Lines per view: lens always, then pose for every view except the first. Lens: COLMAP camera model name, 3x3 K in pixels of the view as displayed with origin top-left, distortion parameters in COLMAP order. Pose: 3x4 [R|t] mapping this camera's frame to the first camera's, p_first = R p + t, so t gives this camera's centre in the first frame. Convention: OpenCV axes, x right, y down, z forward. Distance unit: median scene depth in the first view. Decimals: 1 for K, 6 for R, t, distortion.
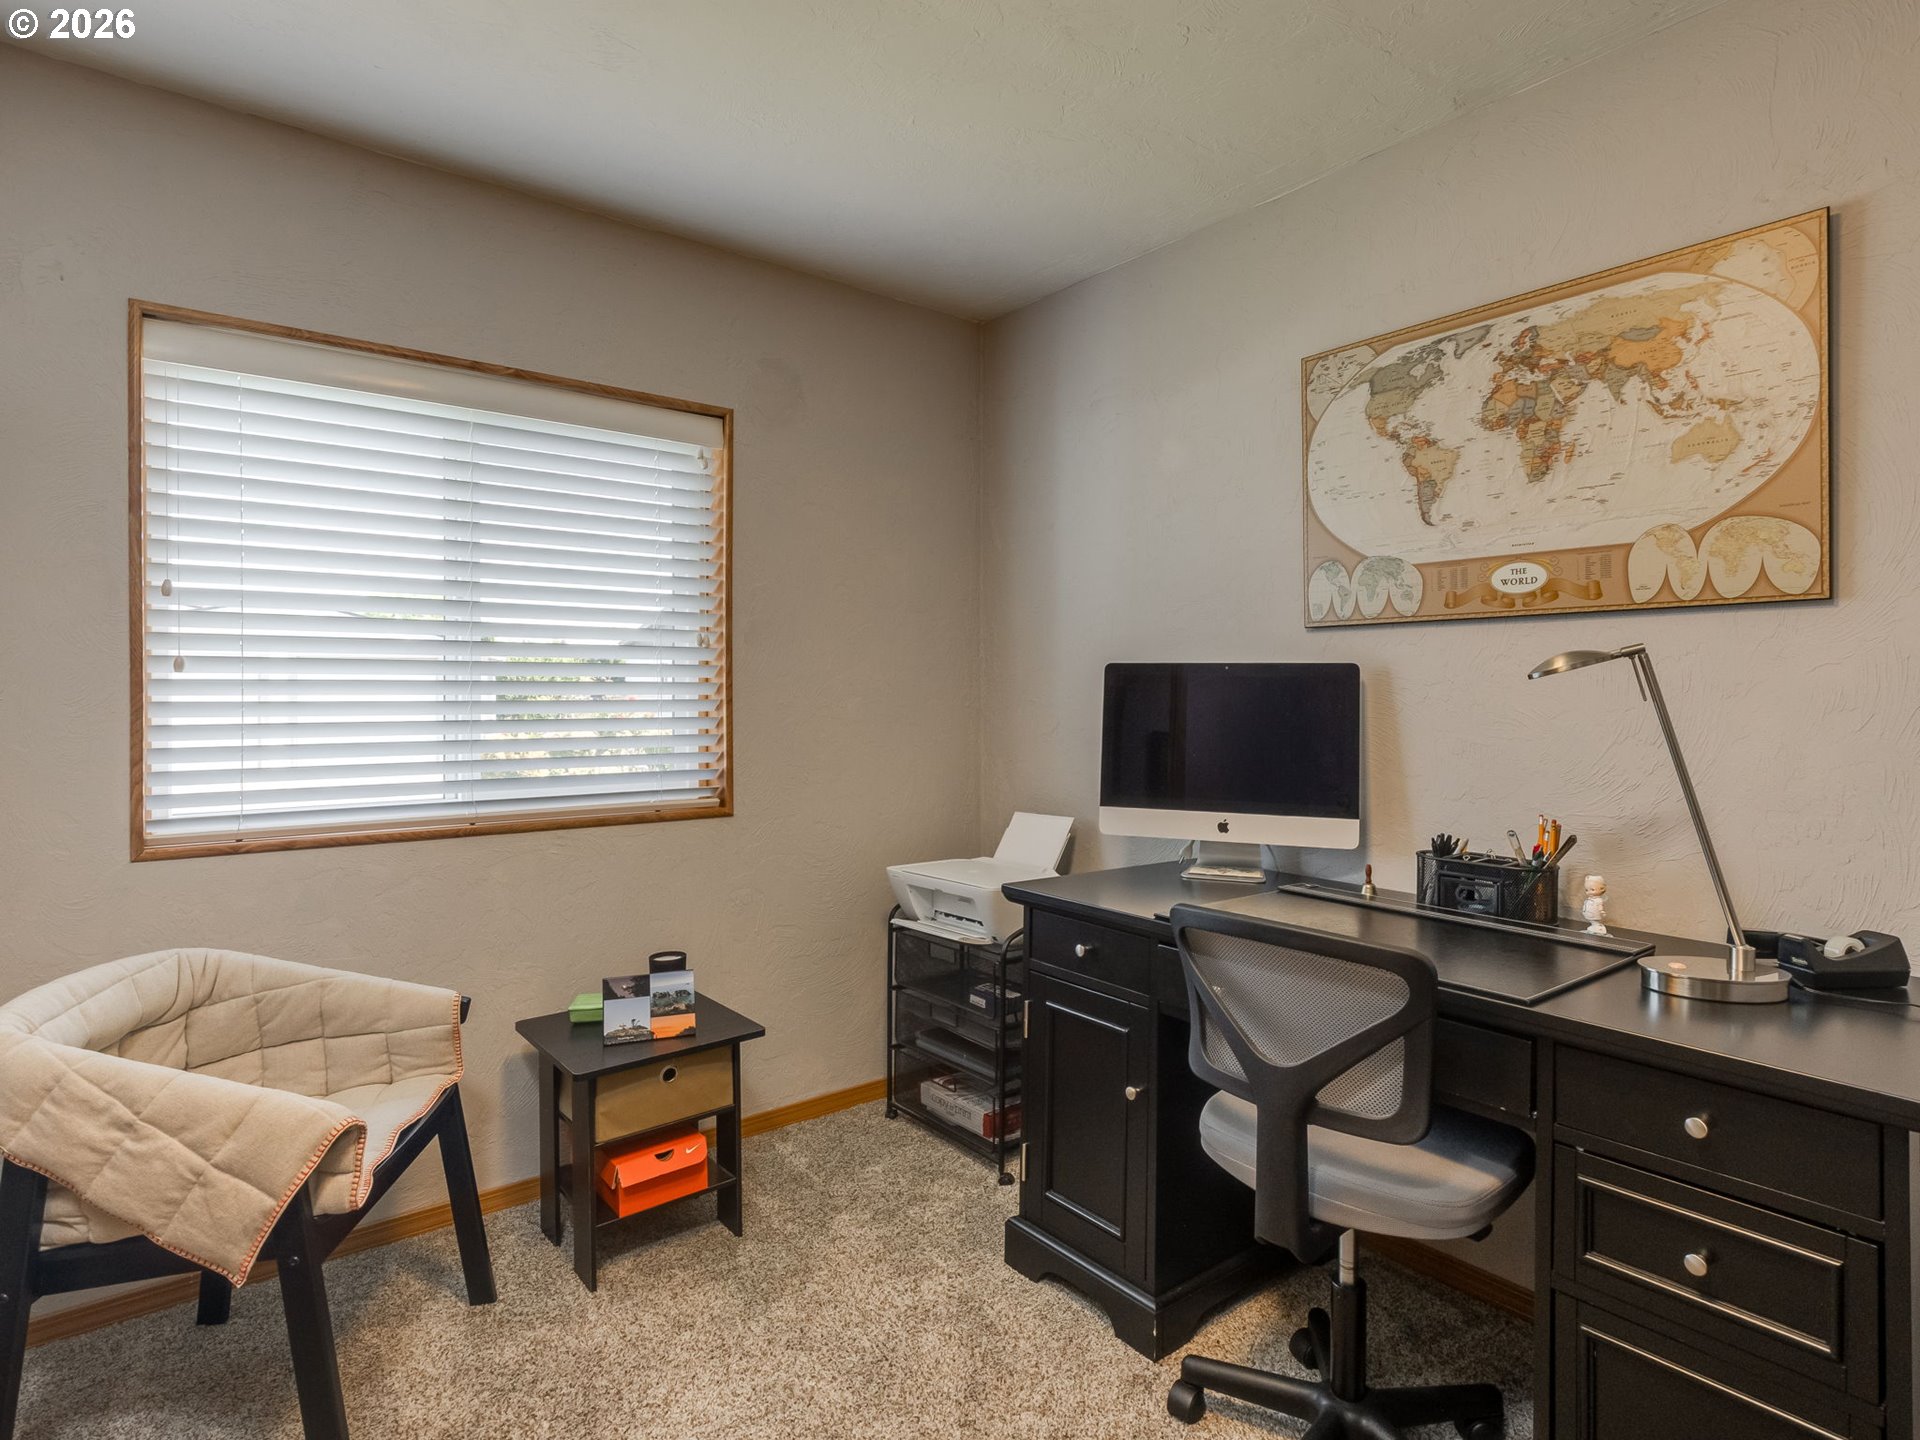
lens RADIAL K [[1012.5, 0, 953.3], [0, 1012.5, 700.7], [0, 0, 1]] dist [-0.002655, -0.002506]
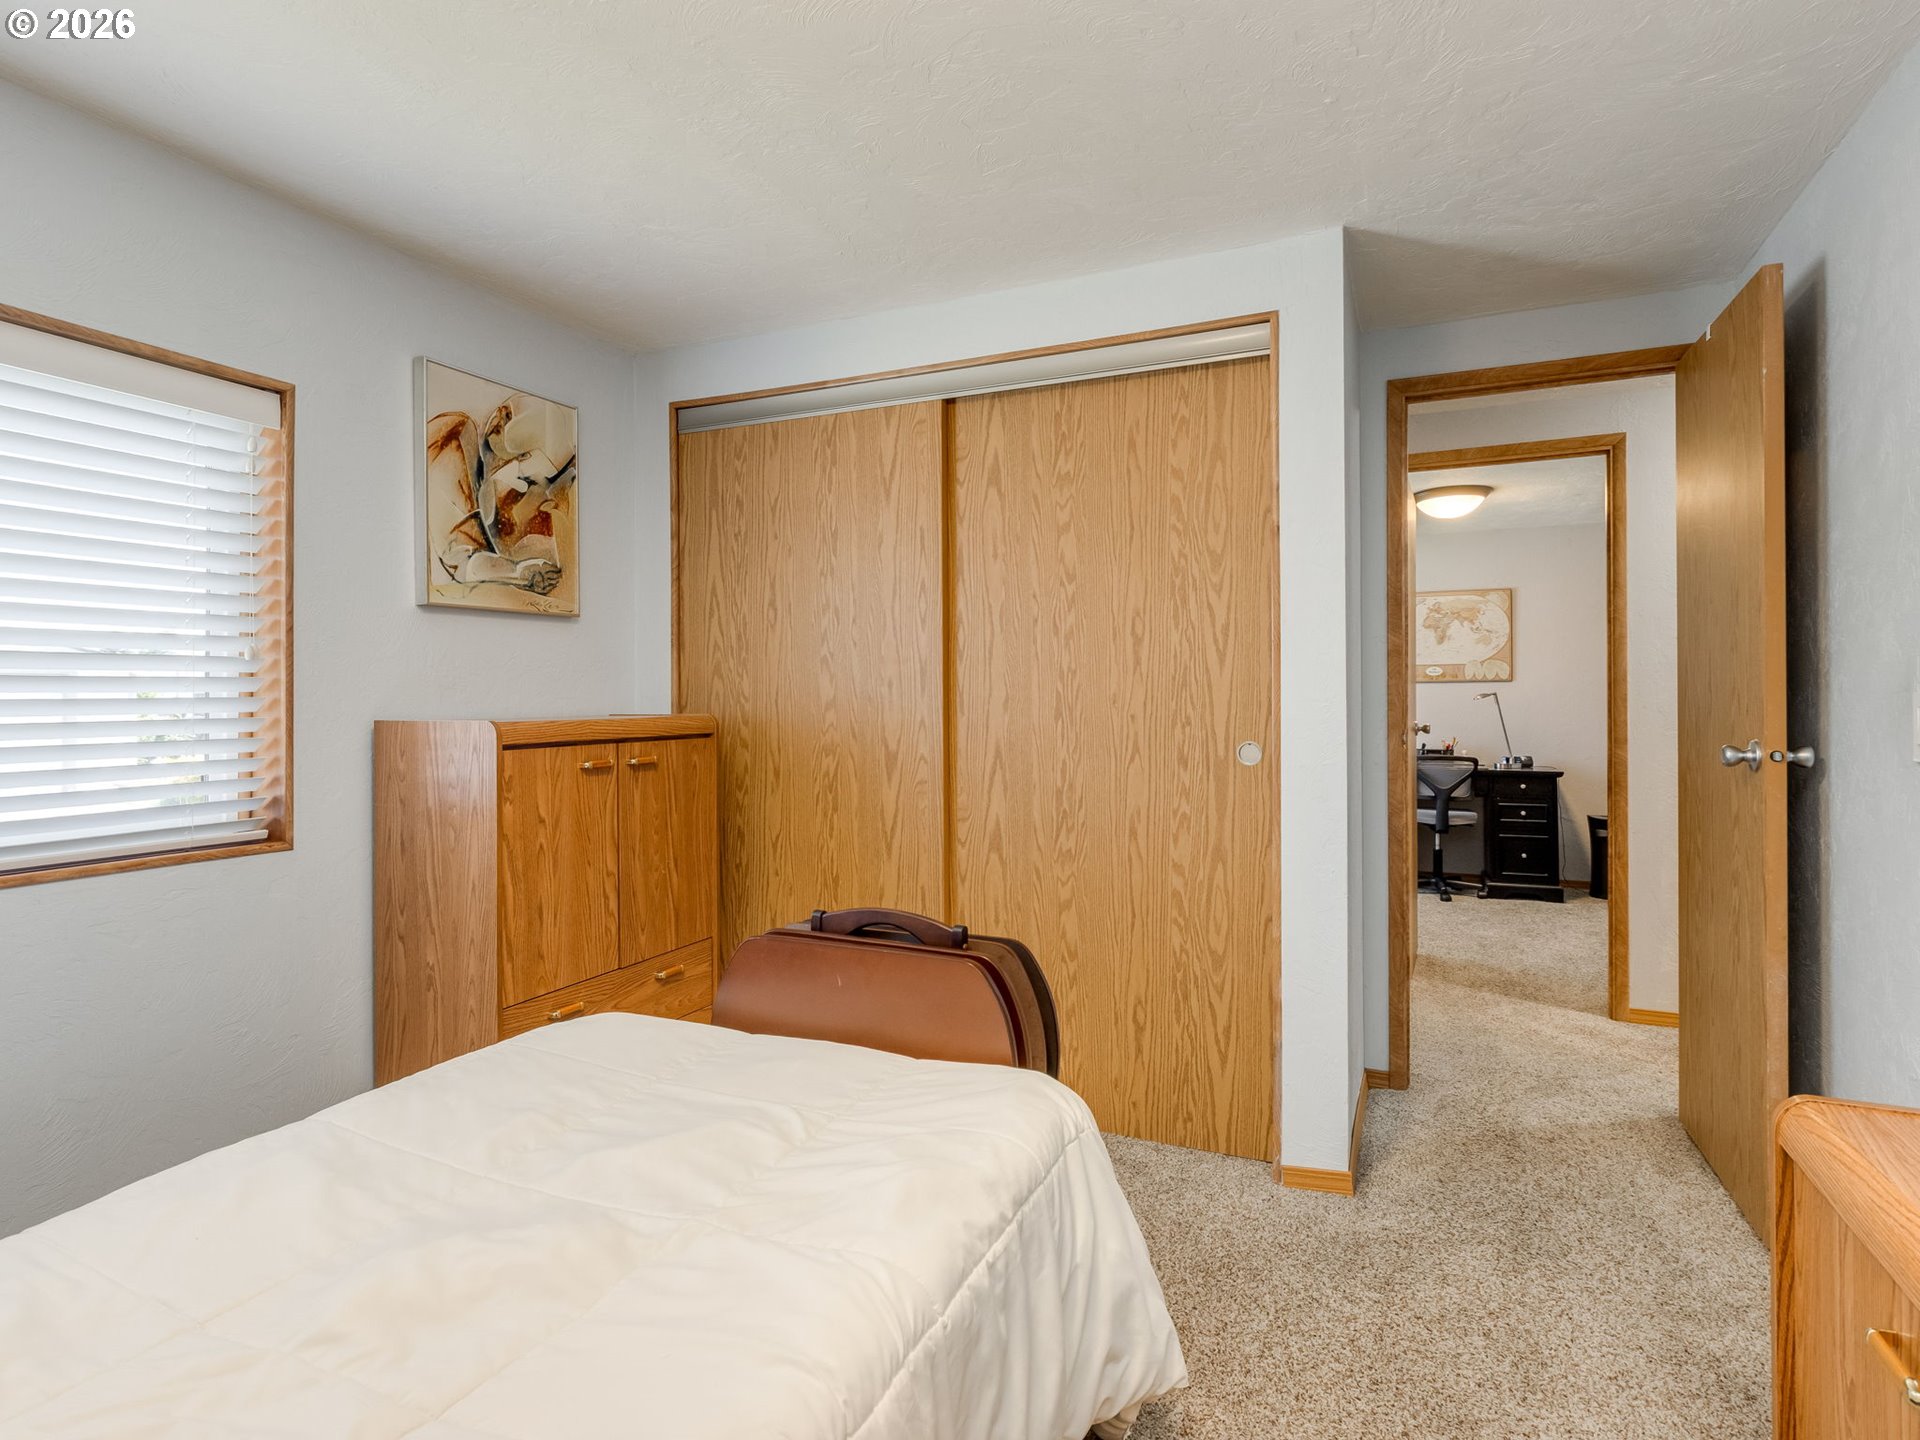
lens RADIAL K [[1048.9, 0, 958.2], [0, 1048.9, 687.2], [0, 0, 1]] dist [0.002677, -0.000021]
pose [[0.893859, -0.002365, 0.448342, -2.640209], [0.012862, 0.999710, -0.020369, -0.013118], [-0.448163, 0.023974, 0.893630, -1.568554]]
